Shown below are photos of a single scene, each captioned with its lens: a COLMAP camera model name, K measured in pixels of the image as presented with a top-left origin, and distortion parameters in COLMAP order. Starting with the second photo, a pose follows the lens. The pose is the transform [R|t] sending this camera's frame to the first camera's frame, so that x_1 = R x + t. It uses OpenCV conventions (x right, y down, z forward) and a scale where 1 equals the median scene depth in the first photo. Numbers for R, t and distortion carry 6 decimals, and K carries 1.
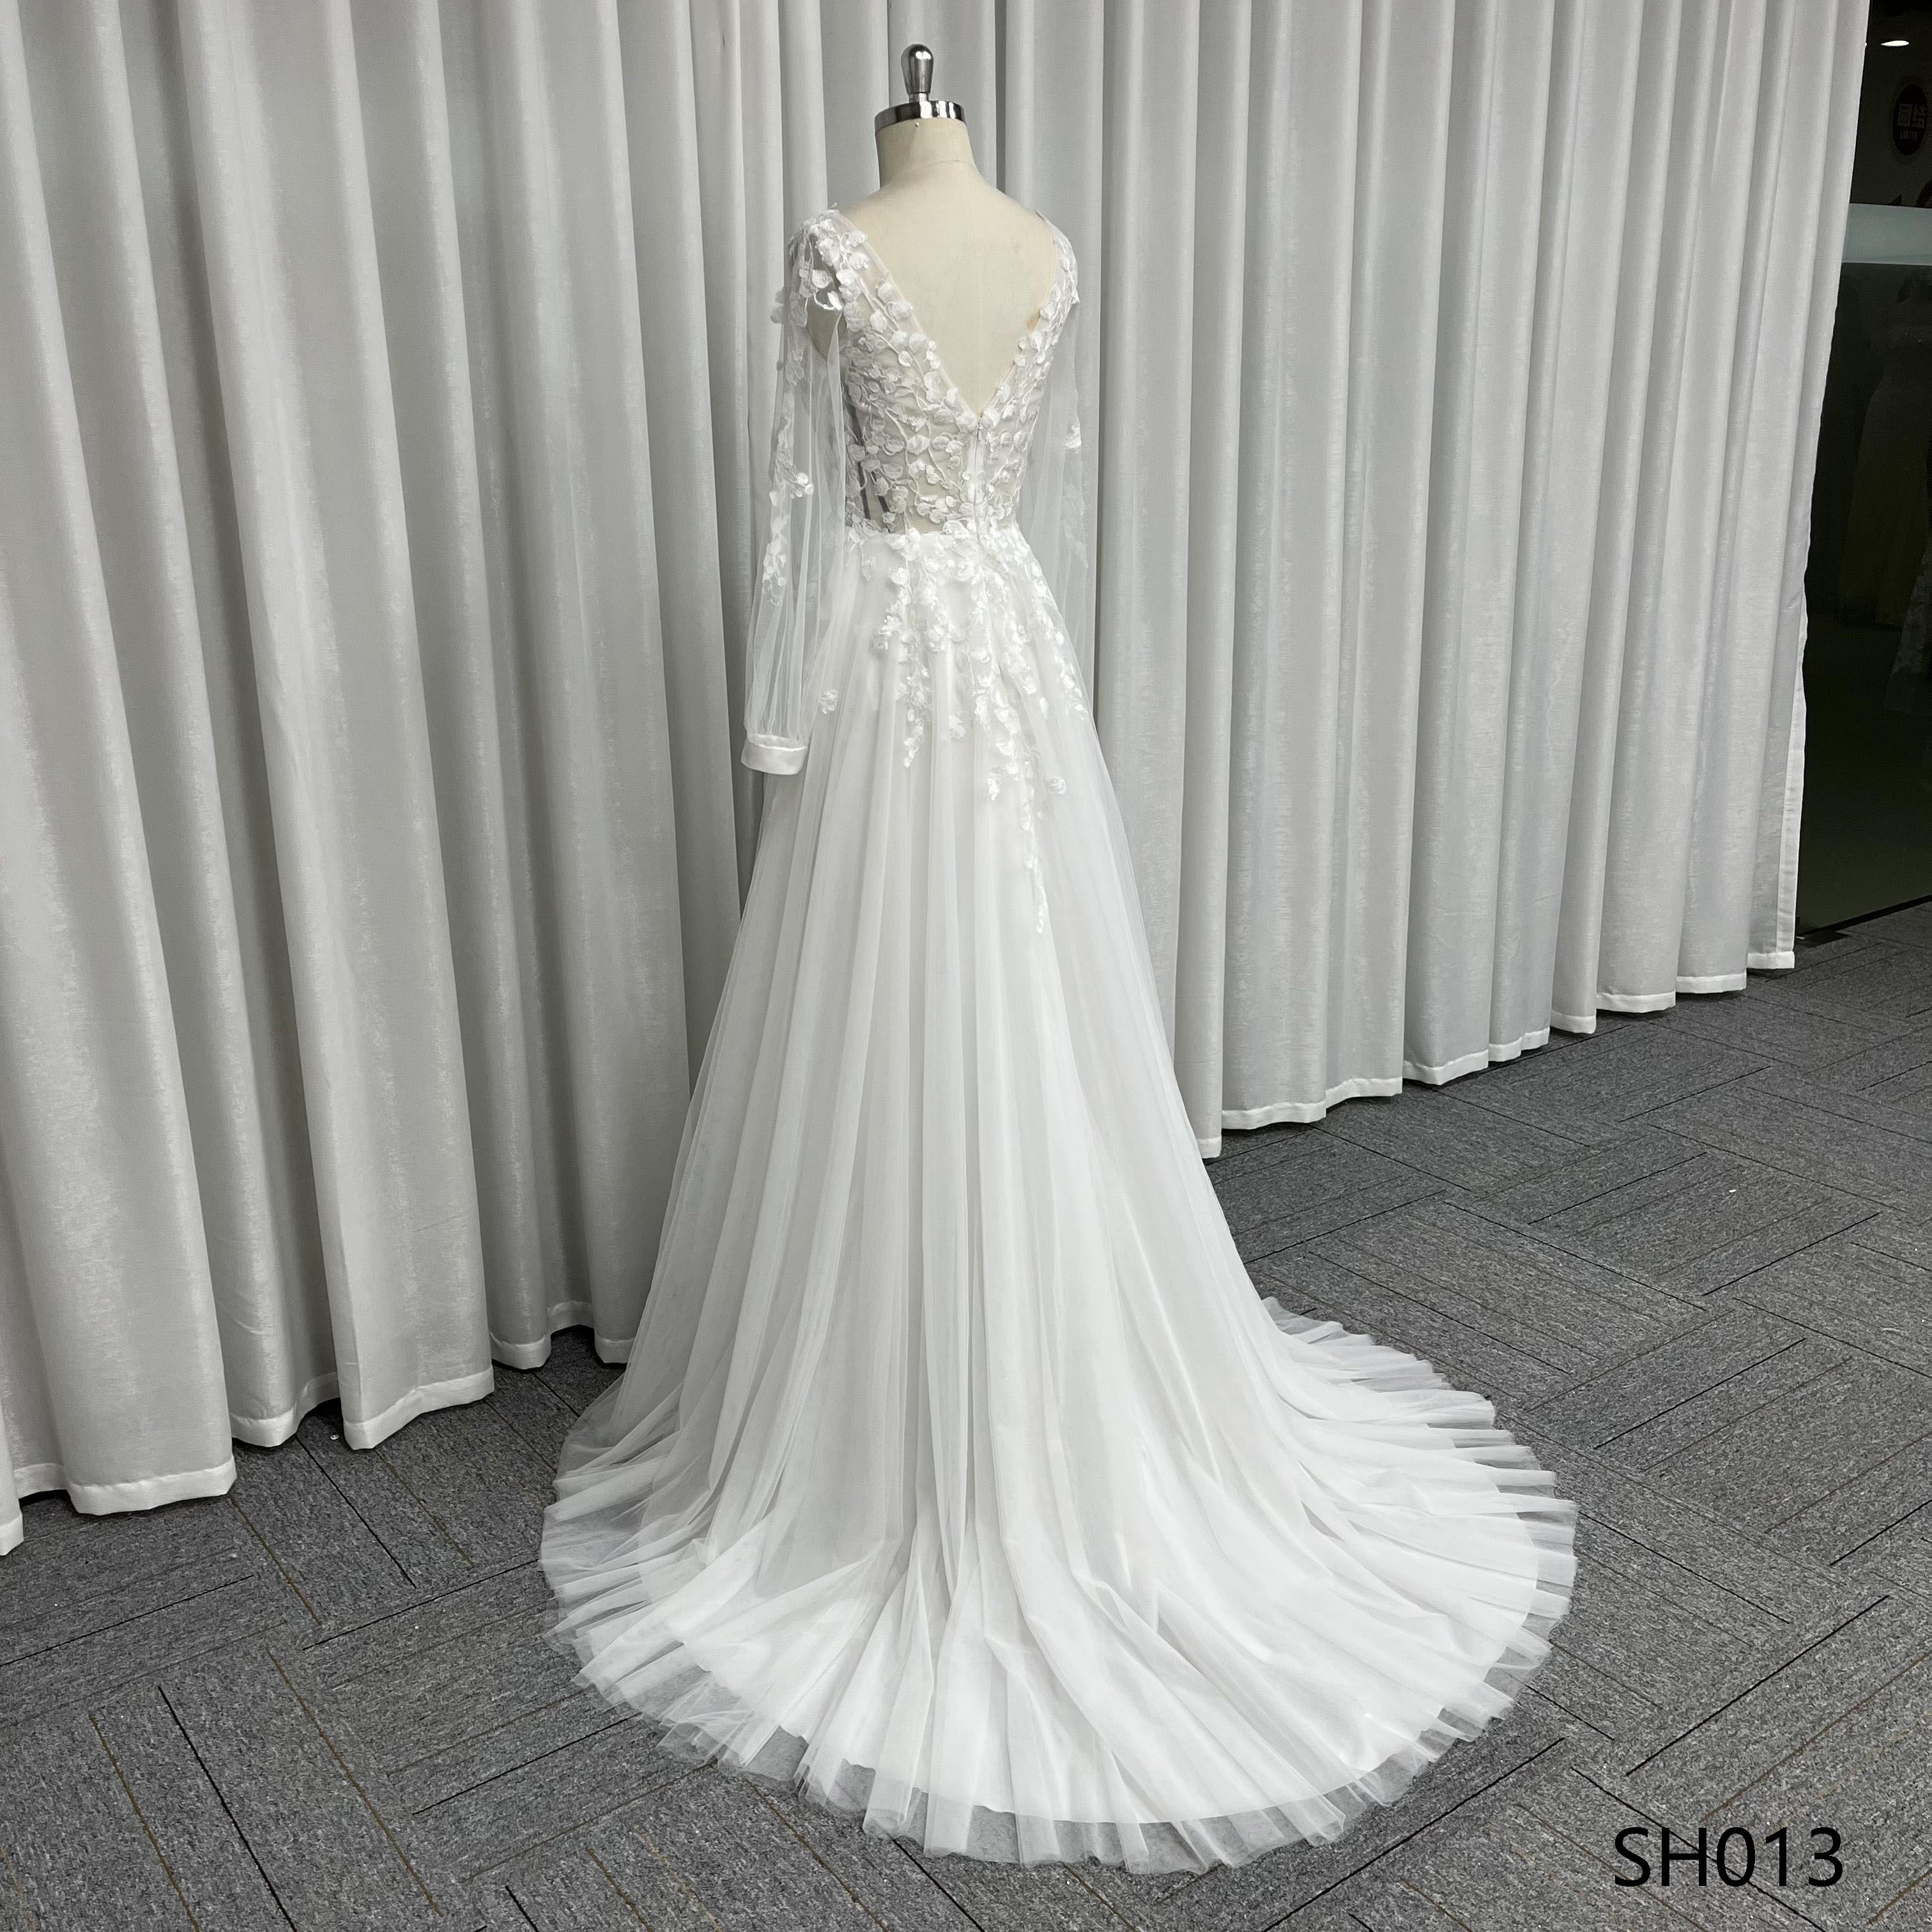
lens RADIAL K [[1929.9, 0, 962.8], [0, 1929.9, 997.6], [0, 0, 1]] dist [0.017181, 0.000000]
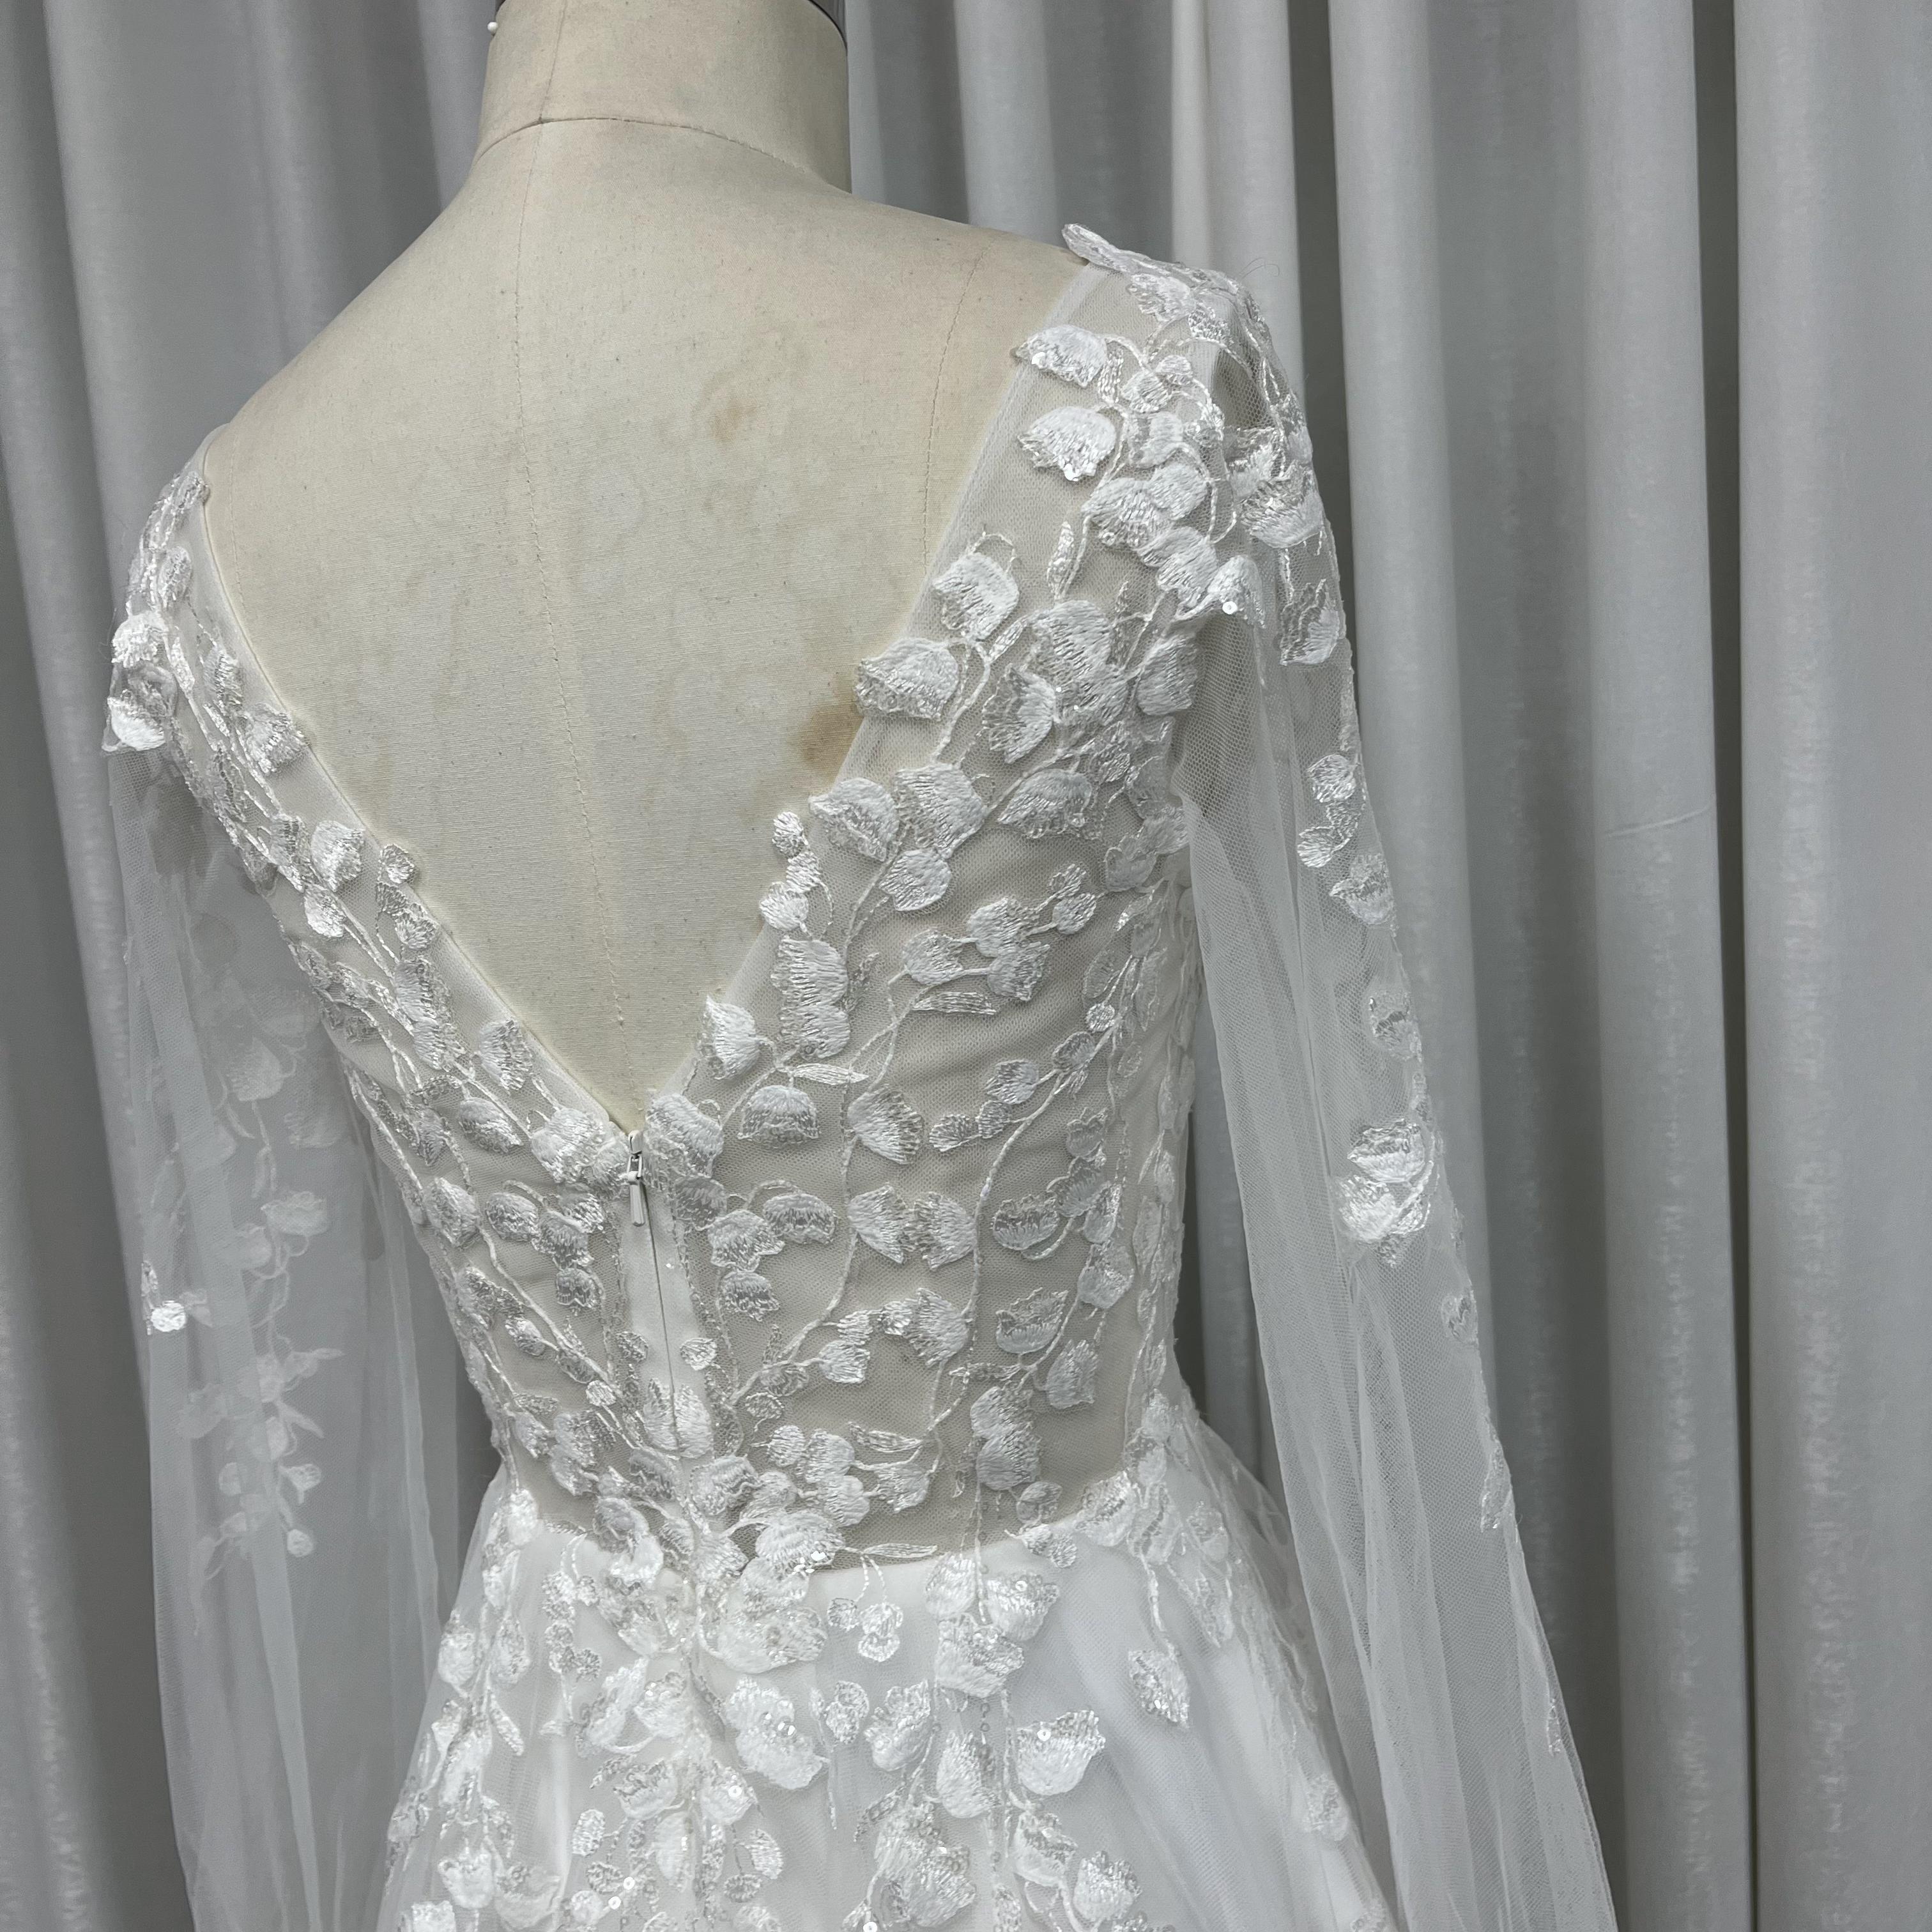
lens RADIAL K [[1929.9, 0, 971.1], [0, 1929.9, 970.7], [0, 0, 1]] dist [0.017181, 0.000000]
pose [[0.530135, 0.075779, -0.844520, 0.228849], [-0.199186, 0.979257, -0.037168, -0.316637], [0.824186, 0.187921, 0.534232, 0.896561]]
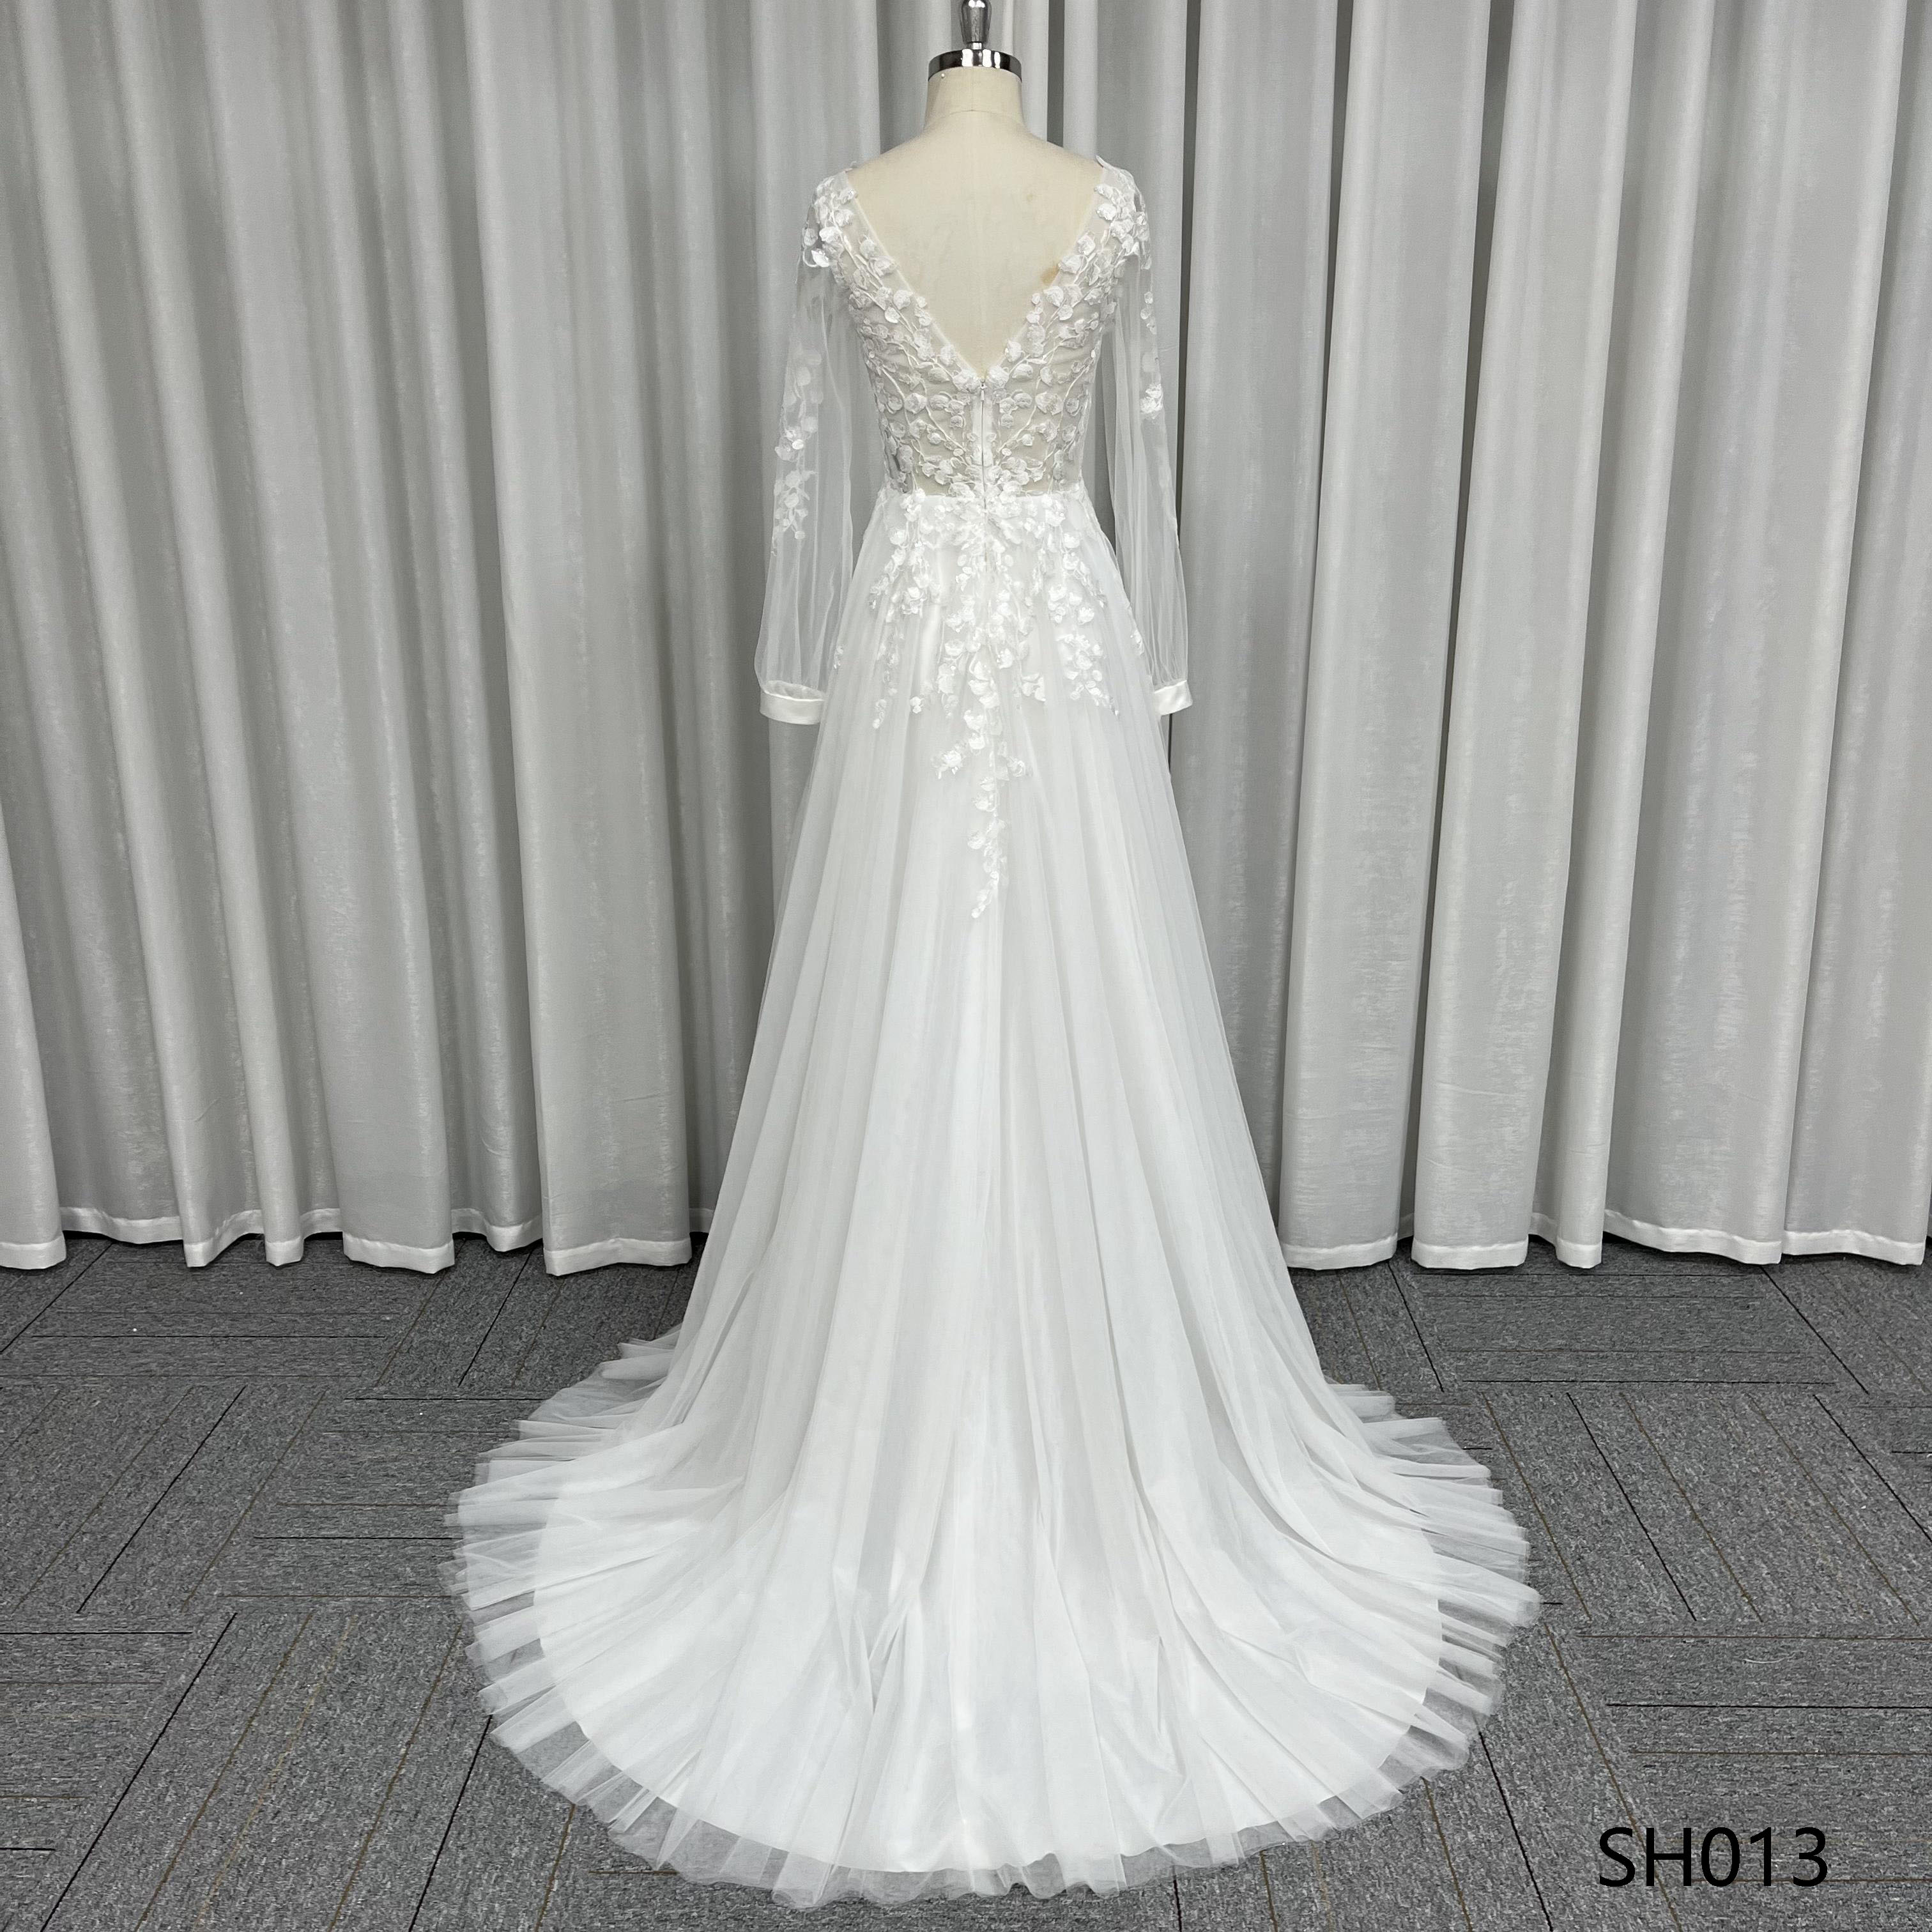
lens RADIAL K [[1929.9, 0, 970.3], [0, 1929.9, 984.6], [0, 0, 1]] dist [0.017181, 0.000000]
pose [[0.797971, 0.187392, -0.572823, 0.607747], [-0.191202, 0.980050, 0.054258, -0.053739], [0.571563, 0.066229, 0.817881, 0.226666]]
